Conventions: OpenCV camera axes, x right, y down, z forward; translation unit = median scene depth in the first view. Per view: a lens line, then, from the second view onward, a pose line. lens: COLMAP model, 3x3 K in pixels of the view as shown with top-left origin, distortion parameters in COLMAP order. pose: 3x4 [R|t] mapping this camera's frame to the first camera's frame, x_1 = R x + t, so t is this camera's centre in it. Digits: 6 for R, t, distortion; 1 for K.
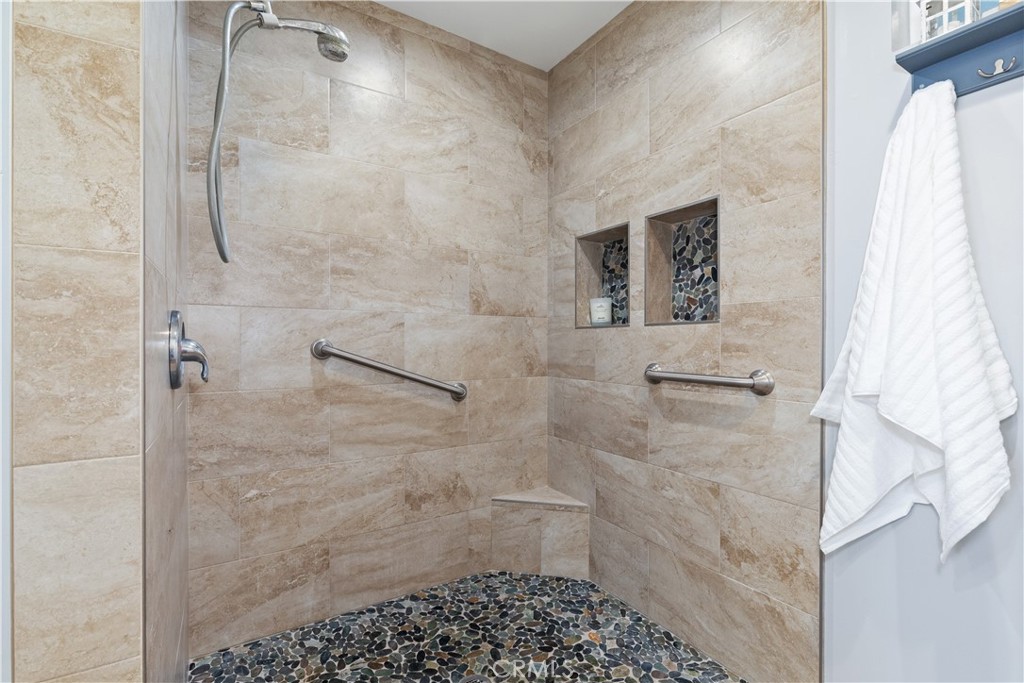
lens RADIAL K [[460.4, 0, 515.1], [0, 460.4, 344.2], [0, 0, 1]] dist [-0.003037, -0.000454]
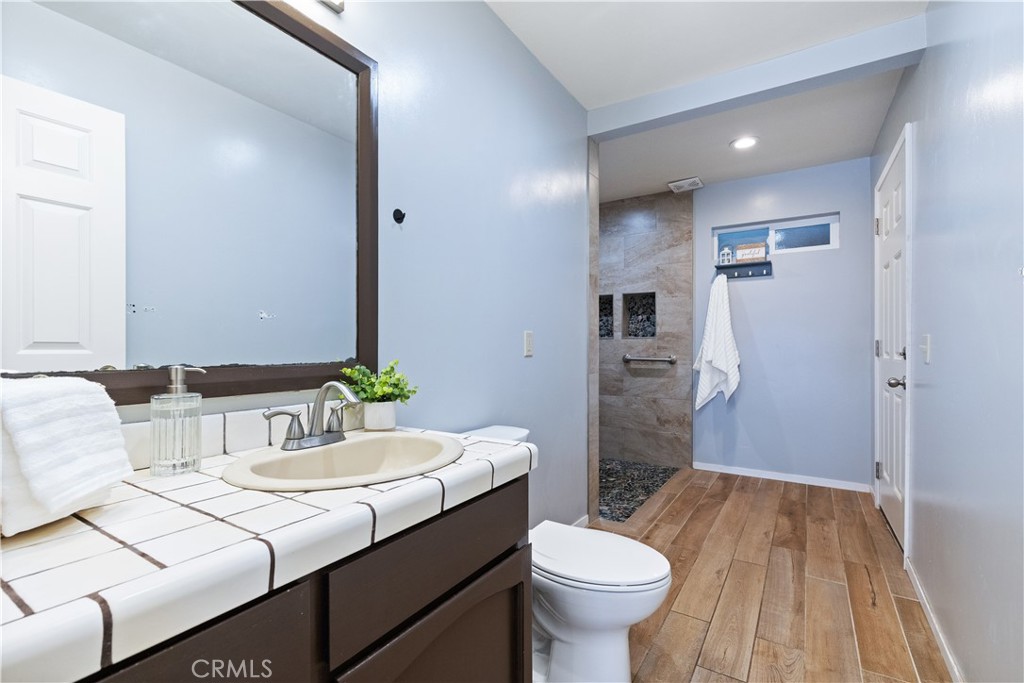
lens RADIAL K [[460.4, 0, 515.1], [0, 460.4, 344.2], [0, 0, 1]] dist [-0.003037, -0.000454]
pose [[0.907104, -0.001175, 0.420905, -1.436655], [0.002494, 0.999994, -0.002582, -0.008627], [-0.420899, 0.003392, 0.907101, -1.096295]]
